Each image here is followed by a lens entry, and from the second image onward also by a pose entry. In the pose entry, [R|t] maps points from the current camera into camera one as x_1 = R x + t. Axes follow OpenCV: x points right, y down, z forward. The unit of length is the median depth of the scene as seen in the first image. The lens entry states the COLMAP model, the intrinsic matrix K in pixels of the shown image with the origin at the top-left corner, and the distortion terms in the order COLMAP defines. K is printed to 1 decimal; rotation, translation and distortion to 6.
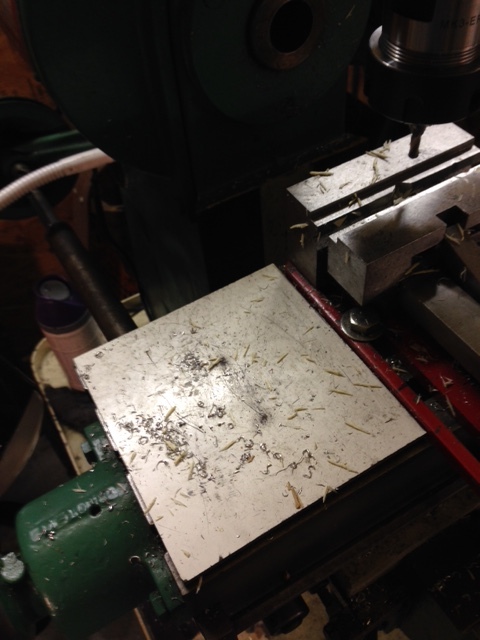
lens RADIAL K [[593.4, 0, 240.0], [0, 593.4, 320.0], [0, 0, 1]] dist [0.112645, -0.214419]
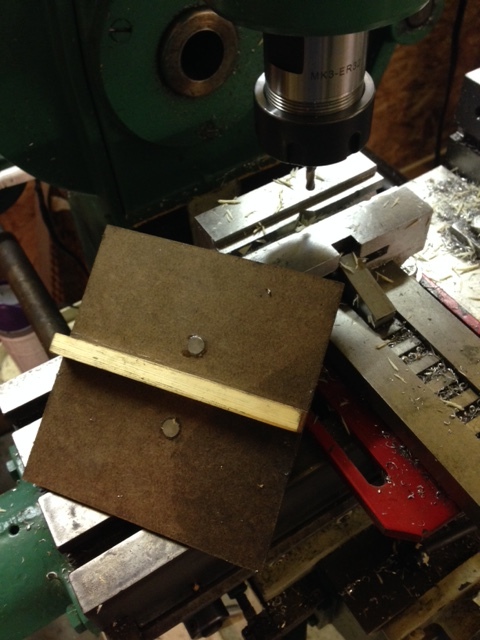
lens RADIAL K [[593.4, 0, 240.0], [0, 593.4, 320.0], [0, 0, 1]] dist [0.112645, -0.214419]
pose [[0.999543, -0.014819, 0.026353, 0.125070], [0.014133, 0.999561, 0.026022, -0.066337], [-0.026727, -0.025638, 0.999314, -0.044618]]
